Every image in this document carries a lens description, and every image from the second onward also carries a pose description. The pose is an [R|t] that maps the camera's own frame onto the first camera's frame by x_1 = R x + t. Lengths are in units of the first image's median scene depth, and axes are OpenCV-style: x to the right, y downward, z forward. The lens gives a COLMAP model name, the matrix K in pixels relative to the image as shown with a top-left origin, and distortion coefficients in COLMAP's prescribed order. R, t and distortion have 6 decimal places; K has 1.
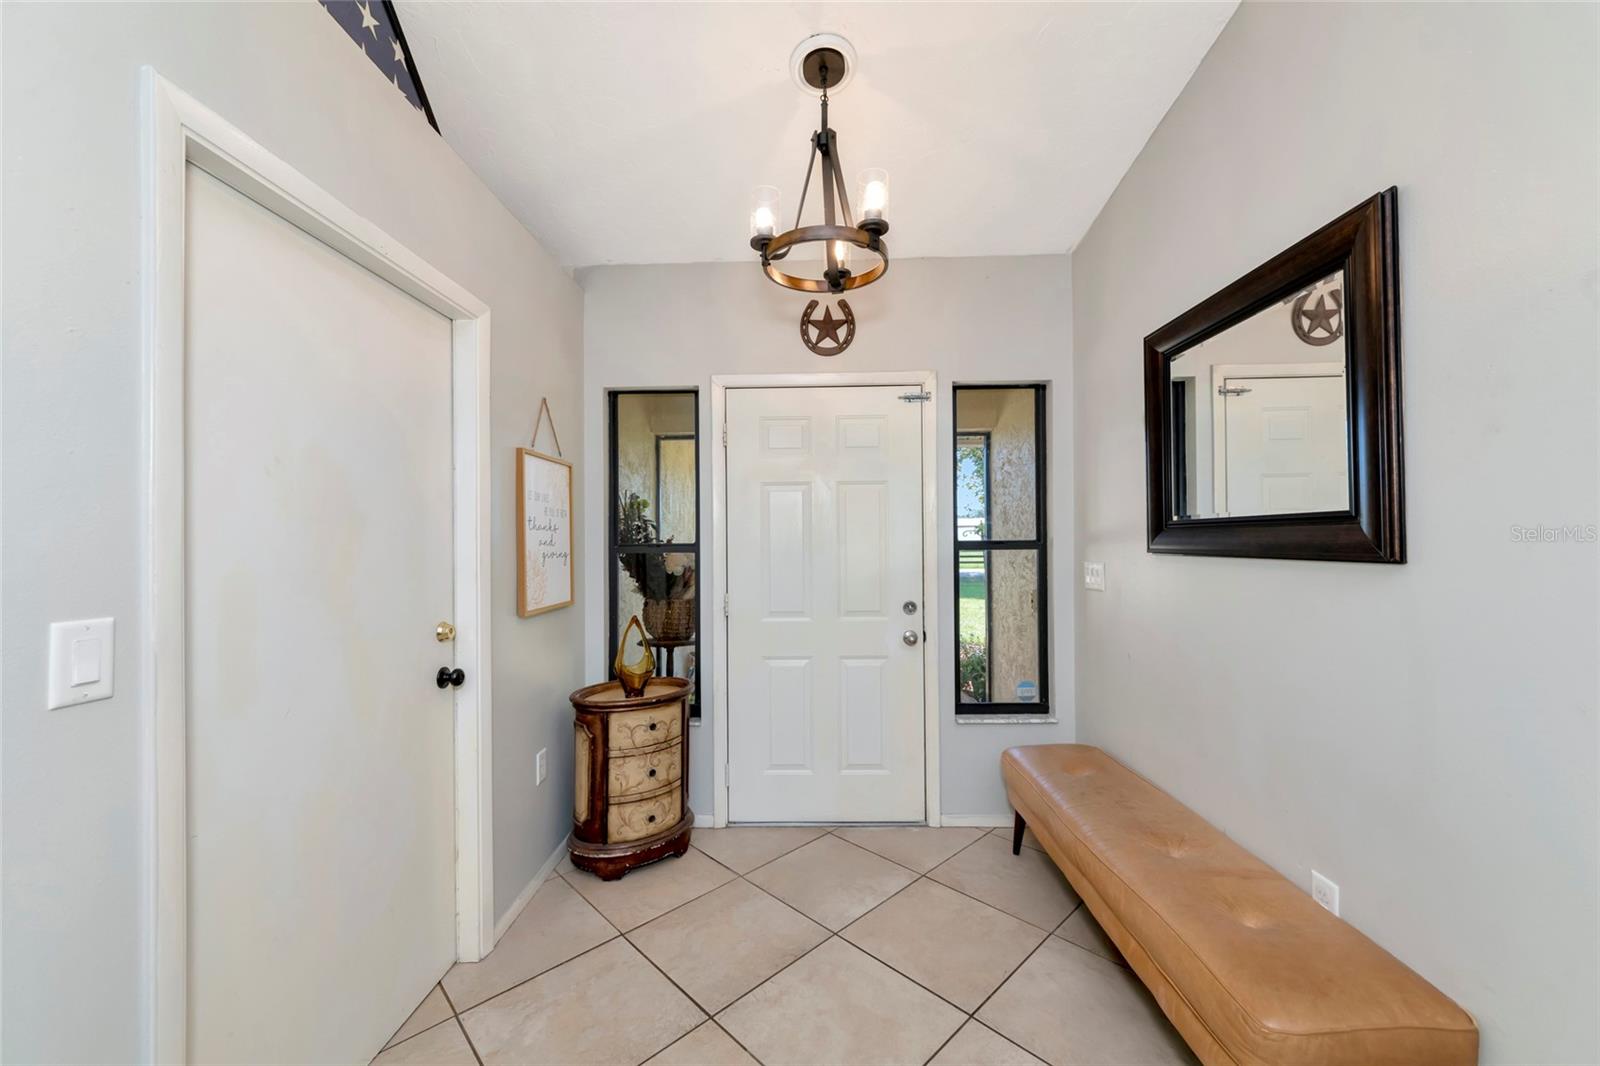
lens RADIAL K [[613.1, 0, 796.7], [0, 613.1, 537.8], [0, 0, 1]] dist [-0.015350, 0.000043]
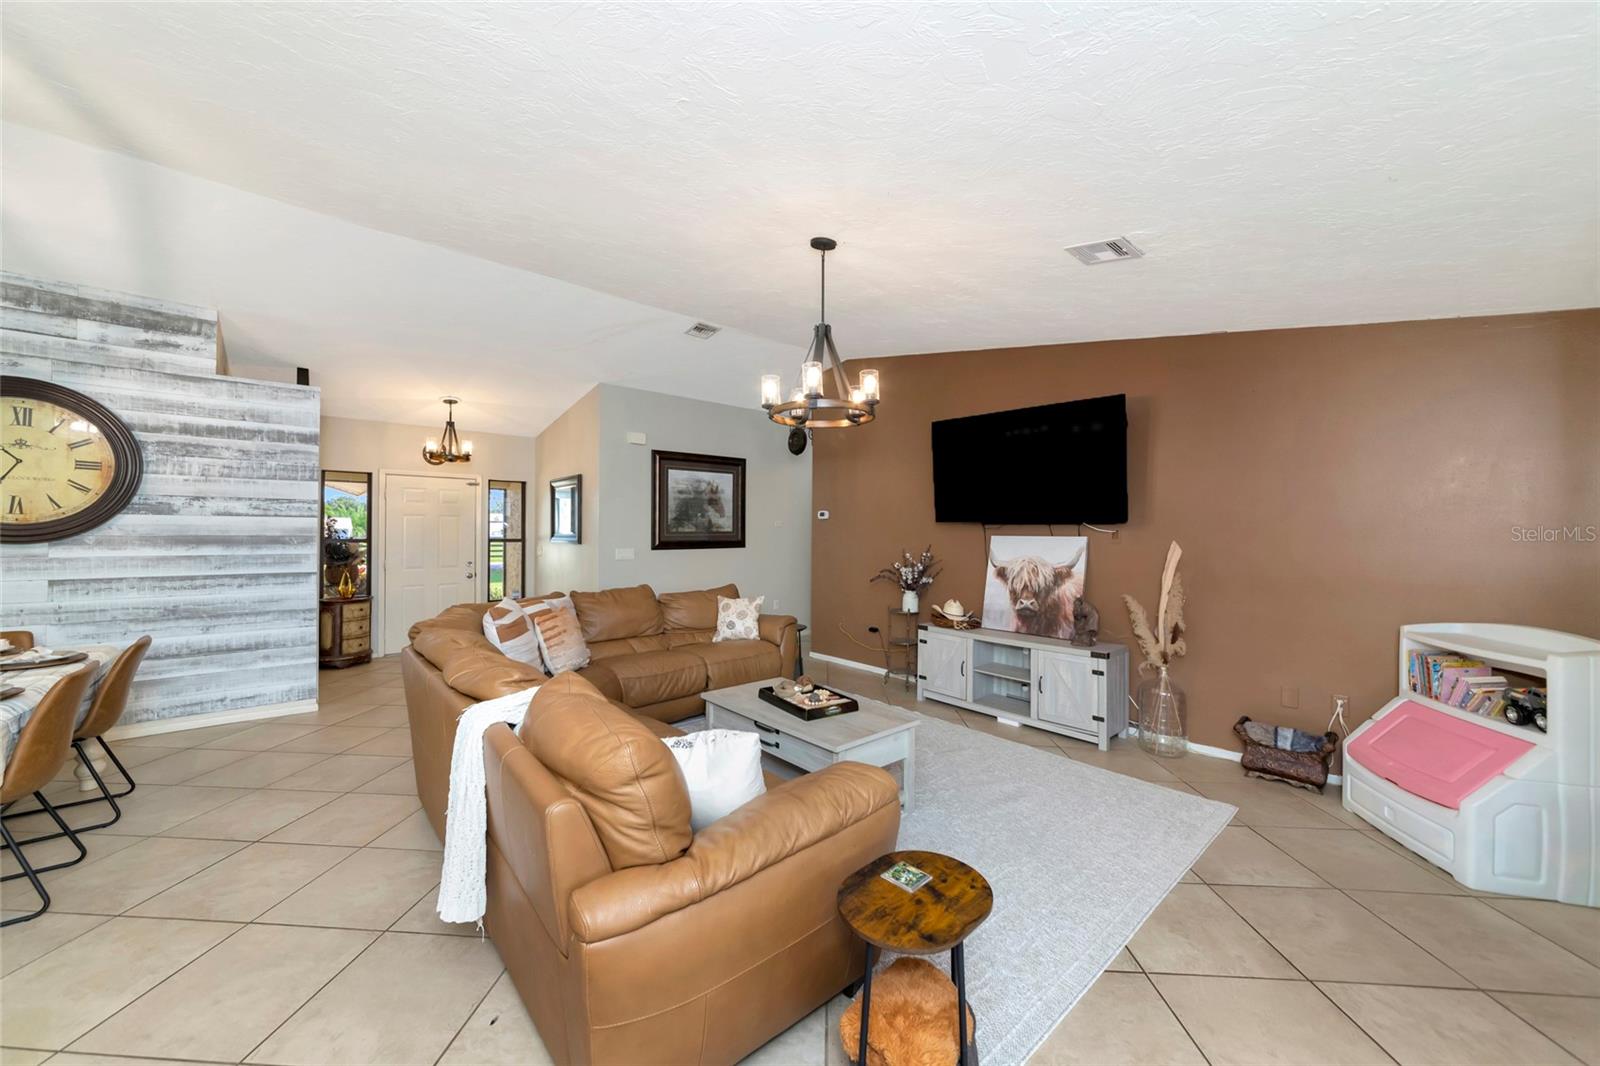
lens RADIAL K [[579.3, 0, 791.3], [0, 579.3, 535.1], [0, 0, 1]] dist [-0.000326, 0.000179]
pose [[0.738736, 0.010884, 0.673908, -0.473243], [-0.012131, 0.999922, -0.002851, -0.020168], [-0.673886, -0.006068, 0.738810, -1.771687]]
